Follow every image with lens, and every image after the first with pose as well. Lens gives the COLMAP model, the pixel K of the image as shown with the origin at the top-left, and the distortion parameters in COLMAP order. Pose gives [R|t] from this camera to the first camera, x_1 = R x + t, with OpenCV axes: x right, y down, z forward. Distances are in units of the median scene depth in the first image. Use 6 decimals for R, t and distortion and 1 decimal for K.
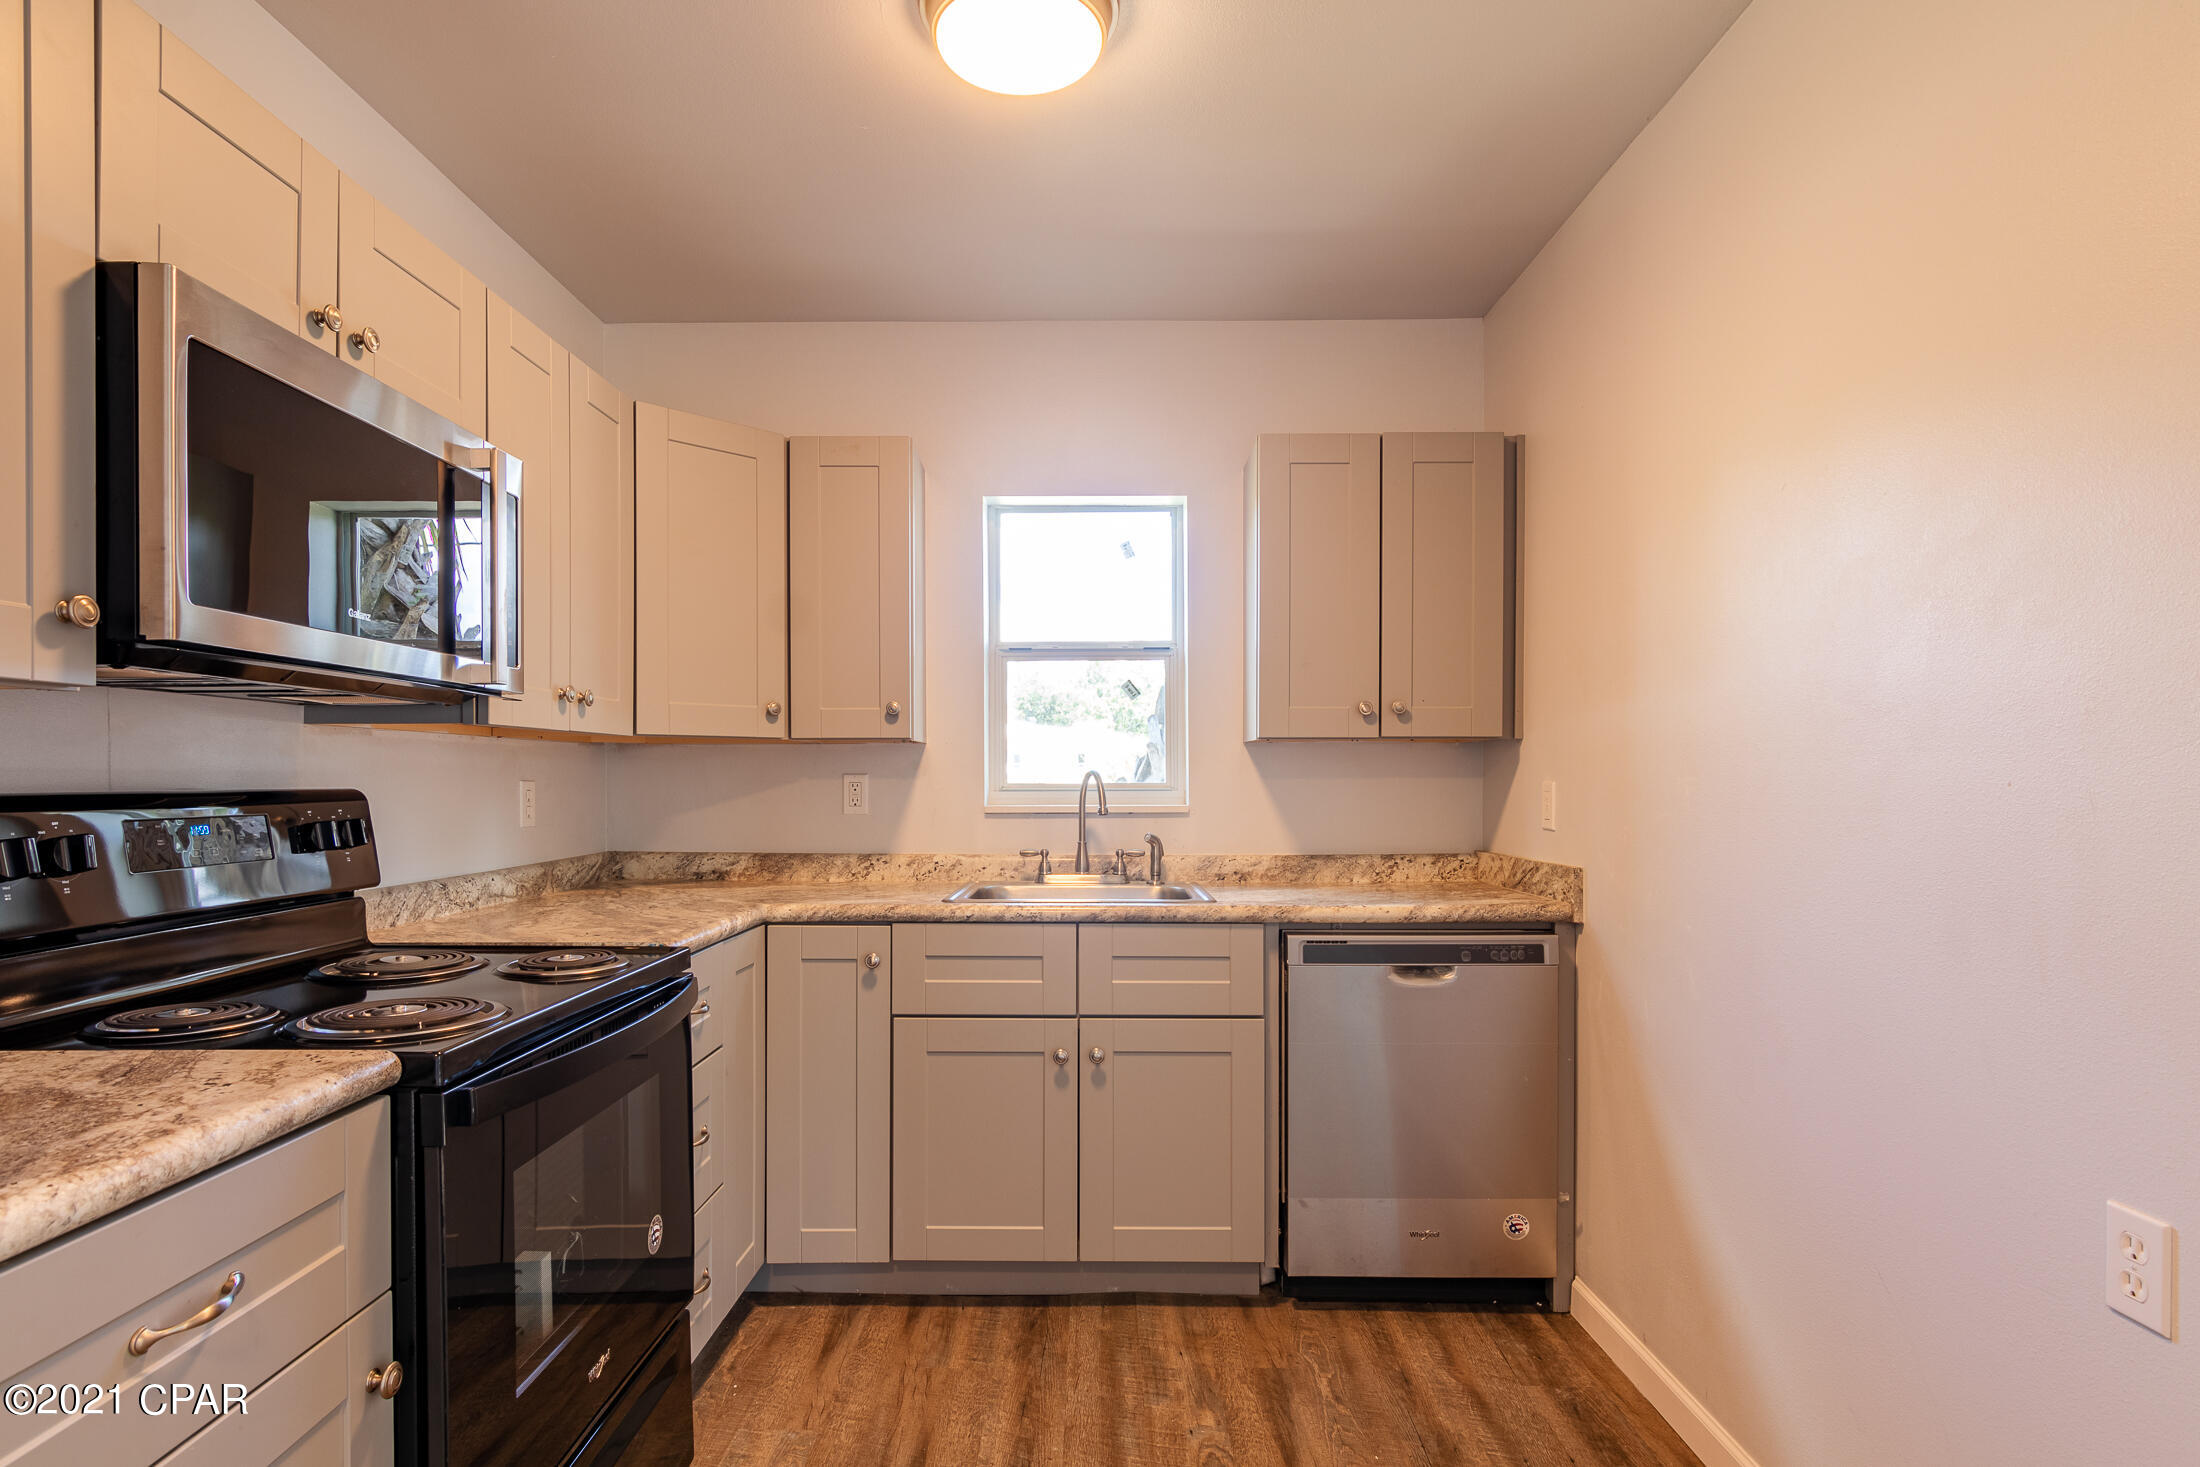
lens RADIAL K [[1123.7, 0, 1088.7], [0, 1123.7, 783.0], [0, 0, 1]] dist [-0.002209, -0.000488]
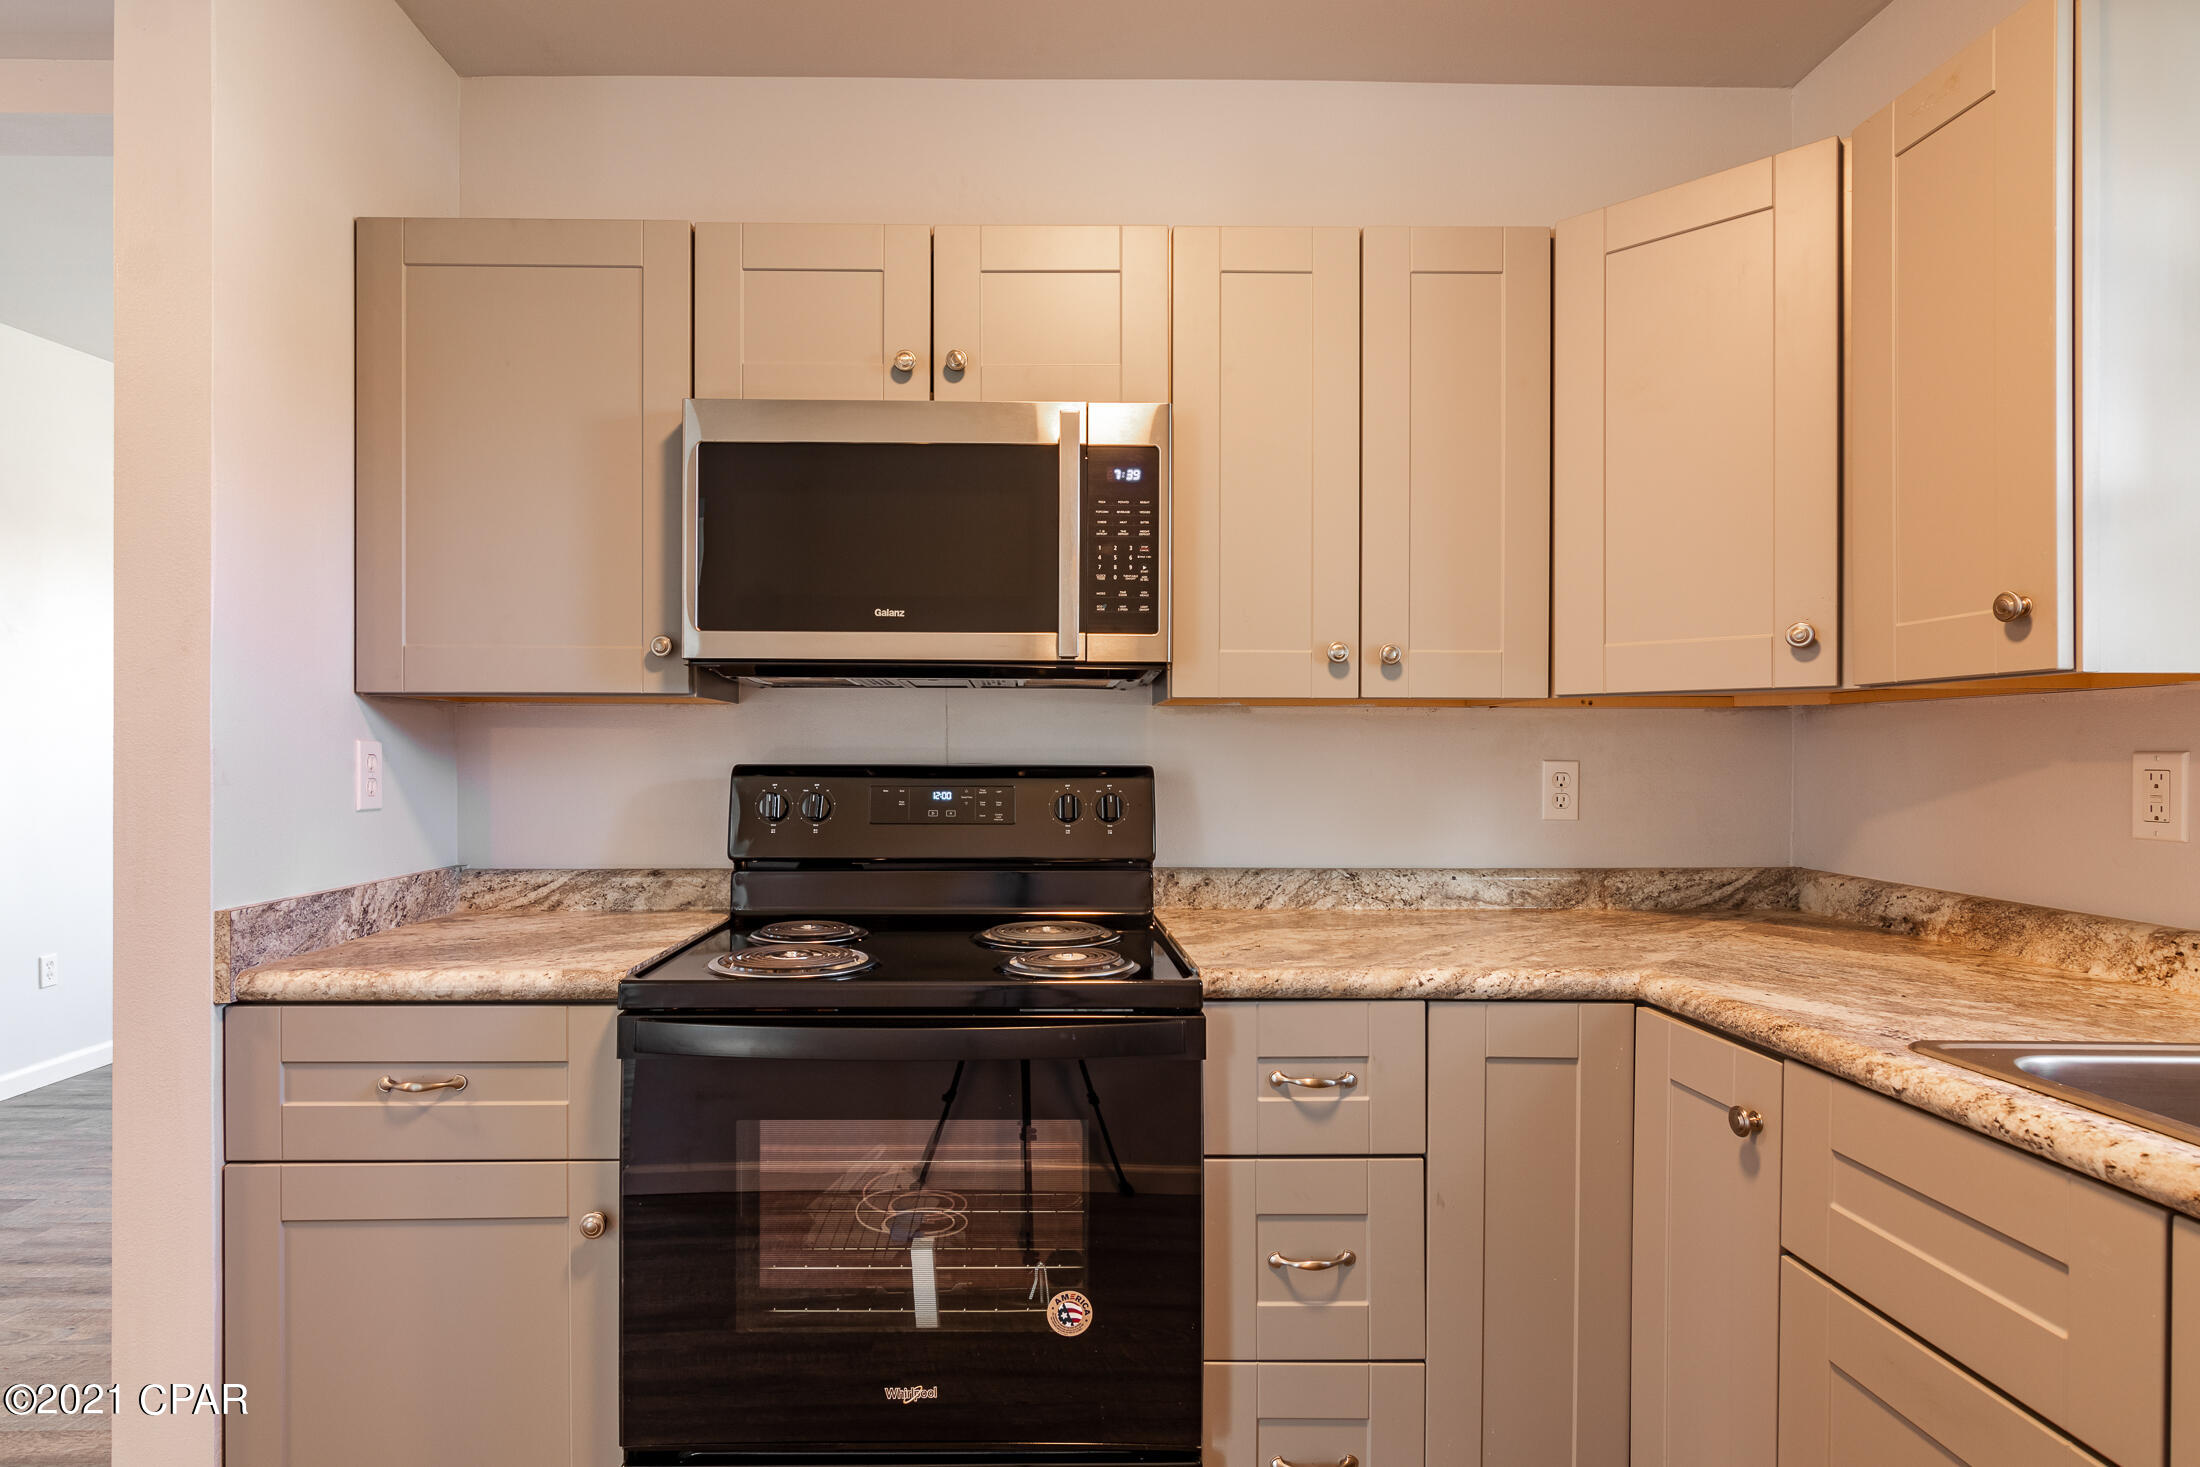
lens RADIAL K [[1177.8, 0, 1087.7], [0, 1177.8, 735.8], [0, 0, 1]] dist [-0.001385, 0.001709]
pose [[0.022002, -0.014827, -0.999648, 0.347040], [-0.008455, 0.999851, -0.015016, -0.004414], [0.999722, 0.008783, 0.021873, 0.725090]]
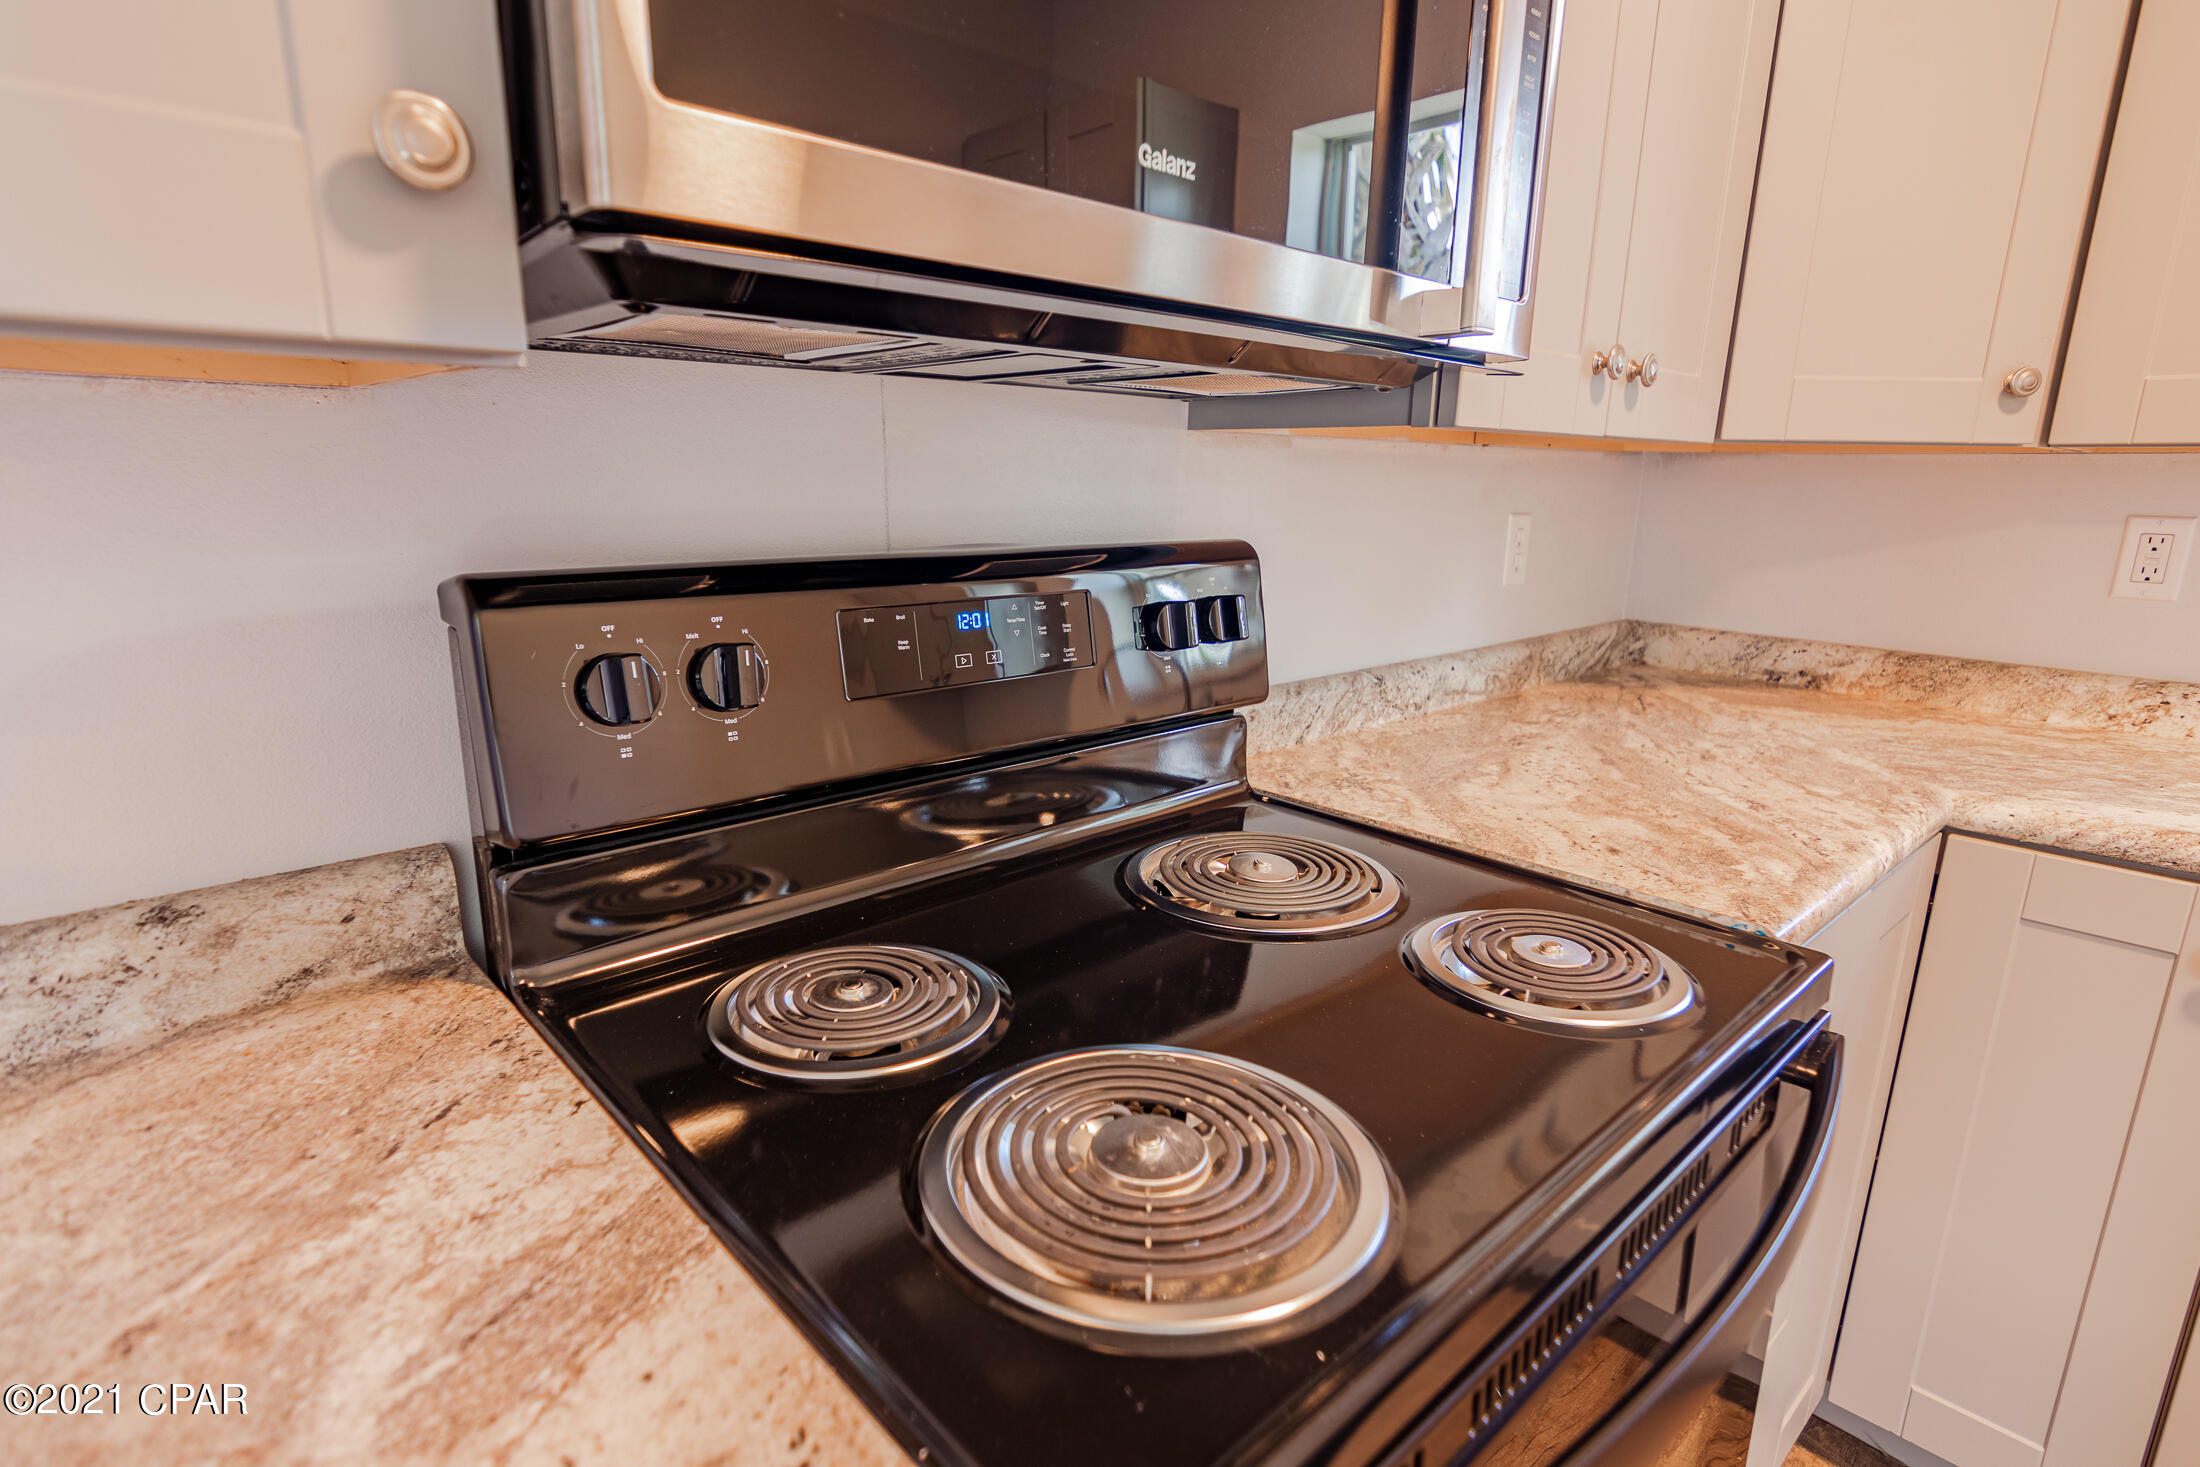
lens RADIAL K [[1101.7, 0, 1076.5], [0, 1101.7, 734.1], [0, 0, 1]] dist [-0.000773, 0.001133]
pose [[0.666300, 0.185893, -0.722141, -0.207974], [-0.020554, 0.972639, 0.231411, -0.022422], [0.745400, -0.139346, 0.651890, 0.417337]]
